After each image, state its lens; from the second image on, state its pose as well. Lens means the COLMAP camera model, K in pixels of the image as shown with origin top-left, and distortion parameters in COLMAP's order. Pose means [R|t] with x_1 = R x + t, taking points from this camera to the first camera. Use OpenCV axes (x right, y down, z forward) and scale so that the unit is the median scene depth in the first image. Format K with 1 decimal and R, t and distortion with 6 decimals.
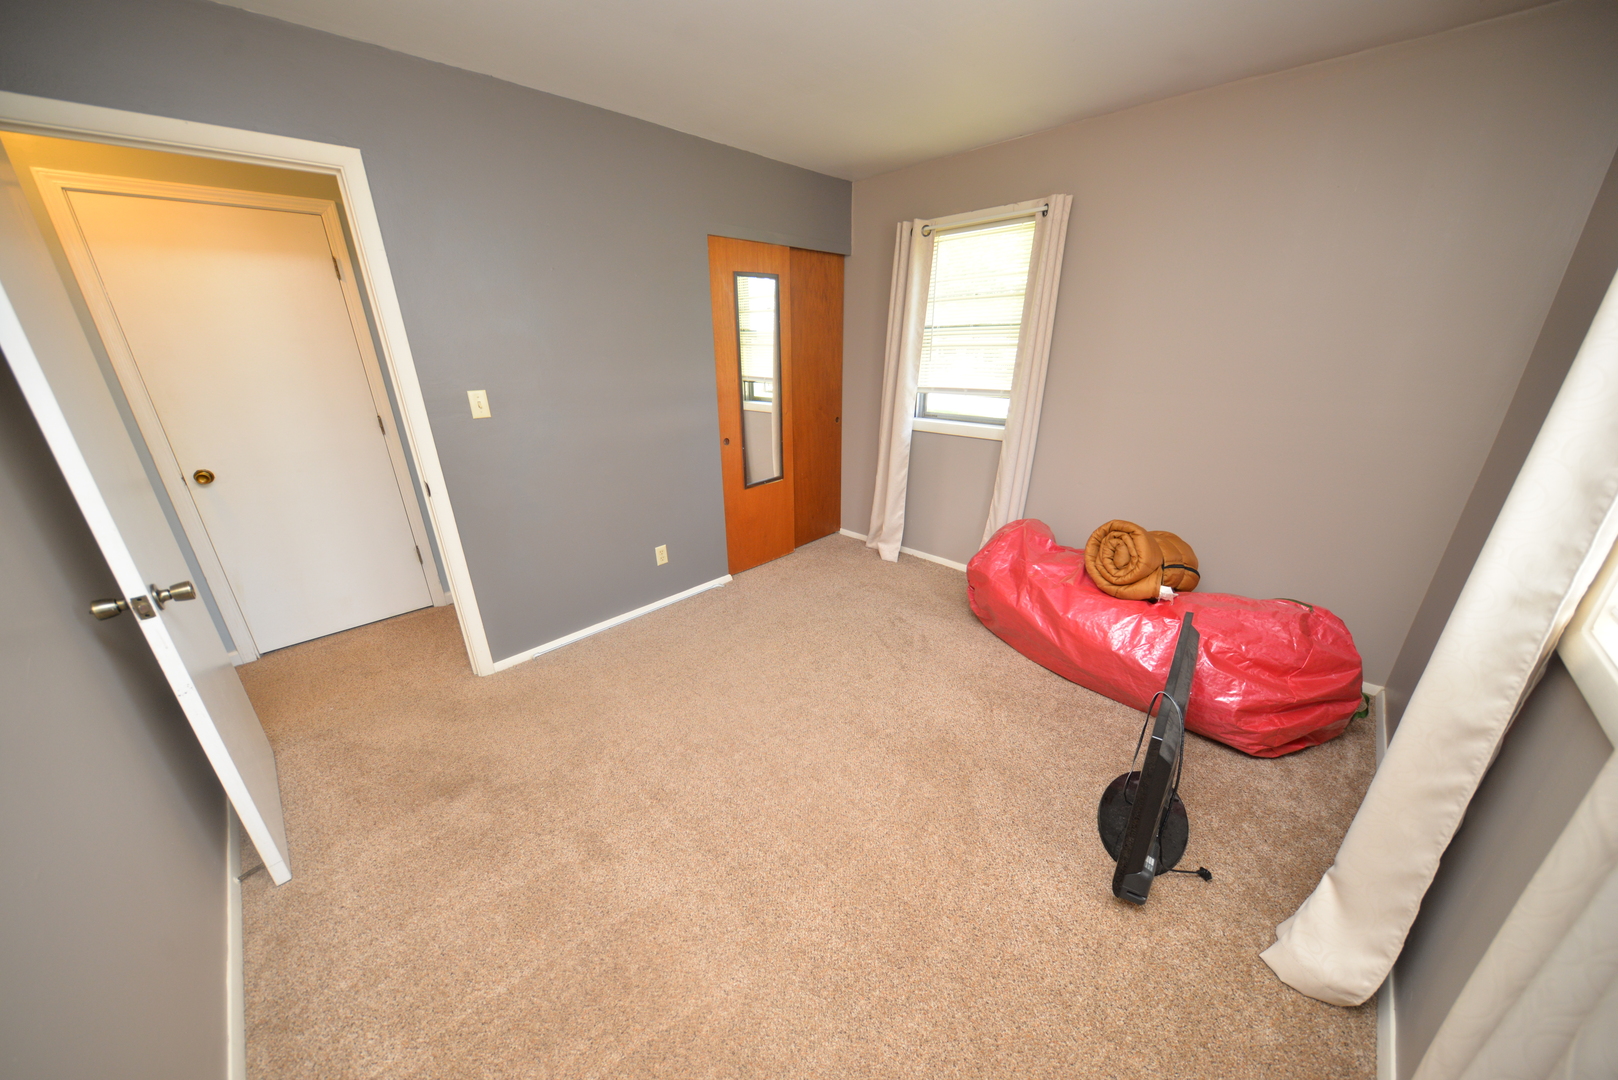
lens RADIAL K [[528.8, 0, 808.7], [0, 528.8, 546.4], [0, 0, 1]] dist [0.002842, -0.005000]
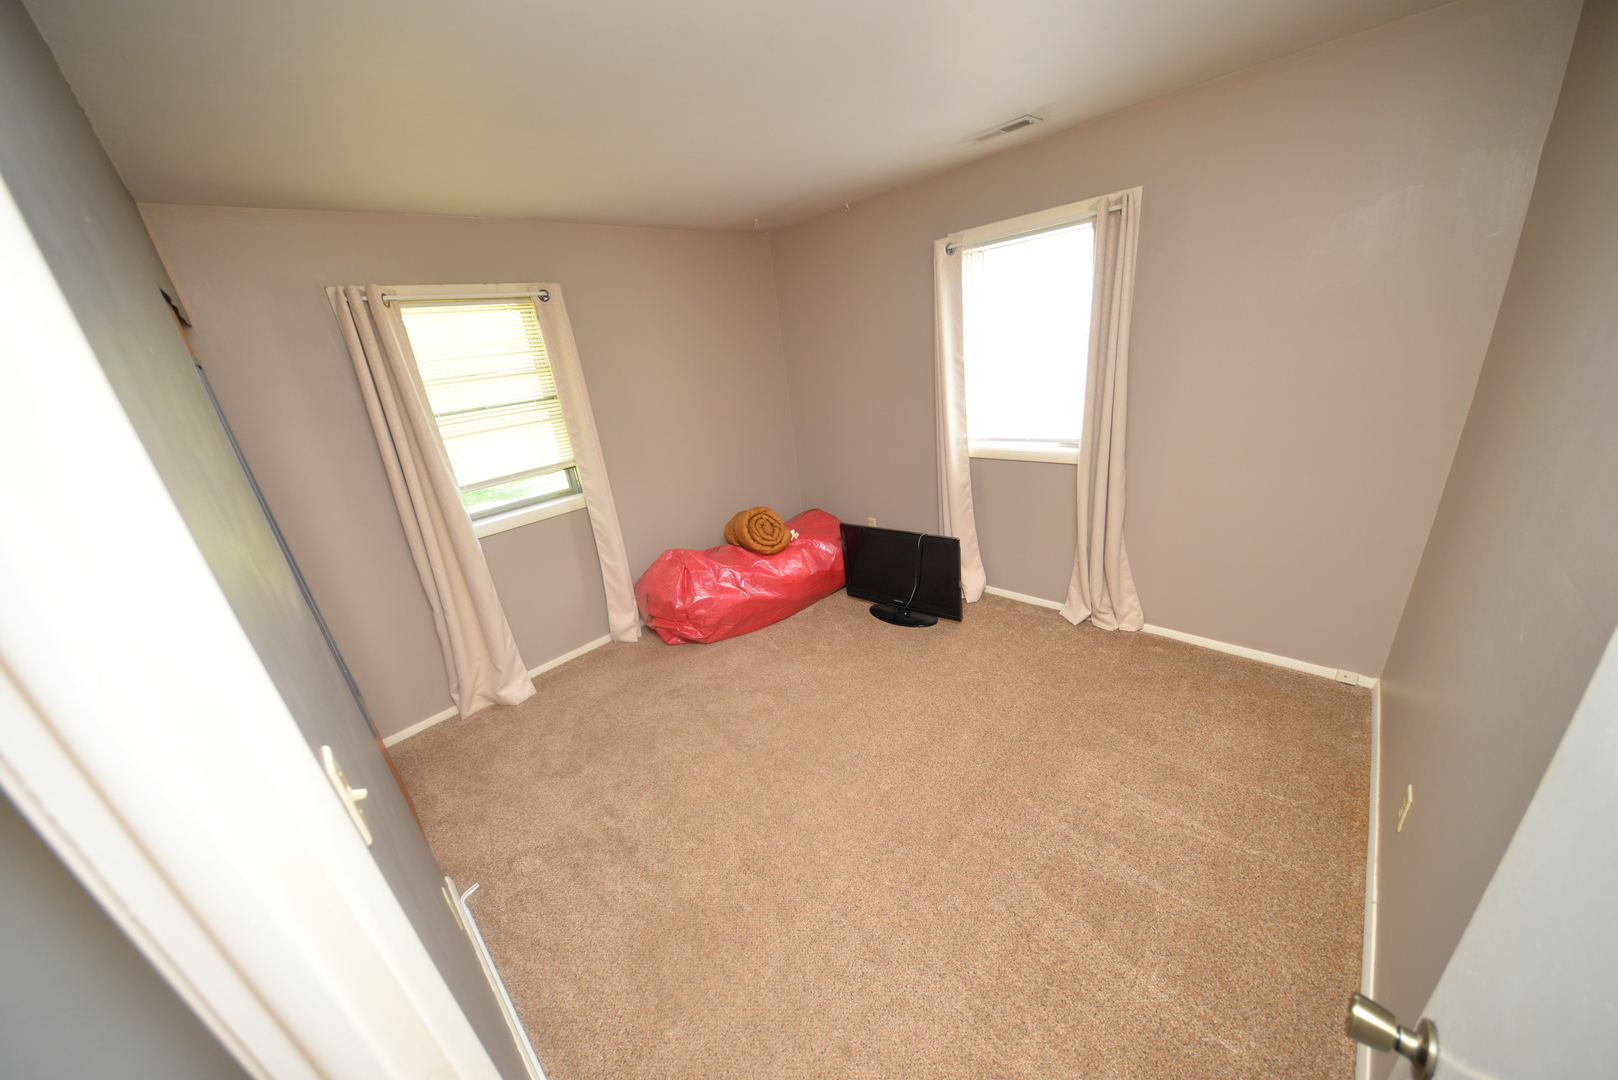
lens RADIAL K [[528.8, 0, 808.7], [0, 528.8, 546.4], [0, 0, 1]] dist [0.002842, -0.005000]
pose [[-0.001775, -0.348717, 0.937226, -0.711855], [0.462942, 0.830461, 0.309869, -0.295691], [-0.886387, 0.434432, 0.159962, 0.569654]]
